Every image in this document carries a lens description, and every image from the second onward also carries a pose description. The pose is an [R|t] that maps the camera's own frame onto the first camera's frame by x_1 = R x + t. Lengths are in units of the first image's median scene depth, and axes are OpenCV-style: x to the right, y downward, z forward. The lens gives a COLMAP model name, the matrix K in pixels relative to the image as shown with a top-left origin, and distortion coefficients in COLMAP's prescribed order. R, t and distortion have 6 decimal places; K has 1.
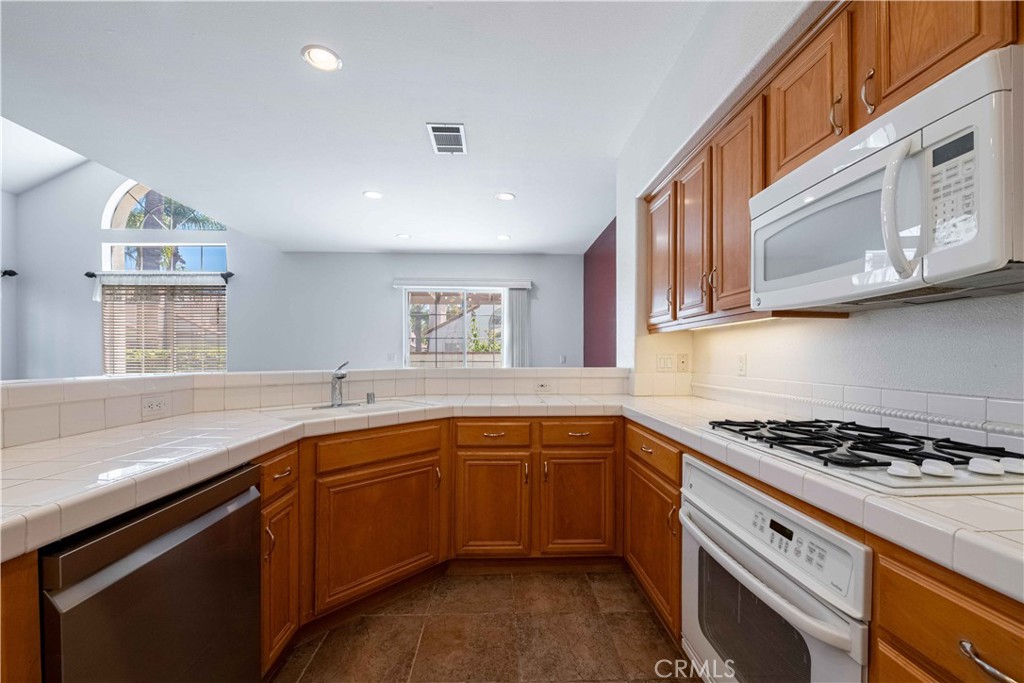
lens RADIAL K [[414.9, 0, 512.5], [0, 414.9, 359.6], [0, 0, 1]] dist [-0.006625, -0.000365]
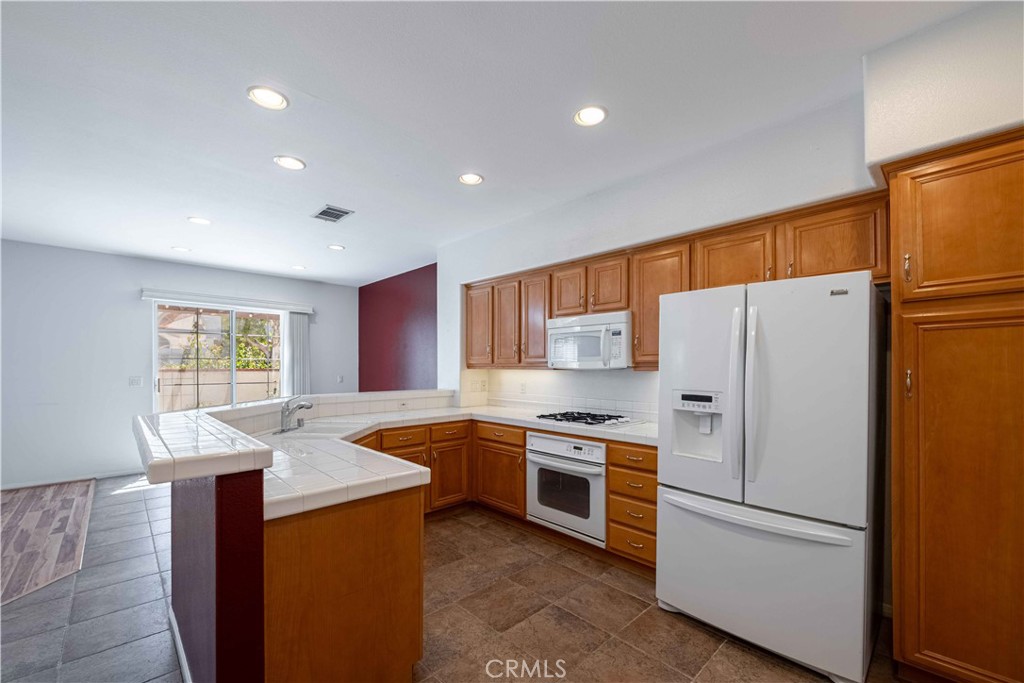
lens RADIAL K [[414.9, 0, 522.3], [0, 414.9, 366.5], [0, 0, 1]] dist [-0.006625, -0.000365]
pose [[0.737640, 0.001153, 0.675193, -0.764392], [0.003344, 0.999980, -0.005362, -0.075834], [-0.675186, 0.006213, 0.737621, -0.433264]]
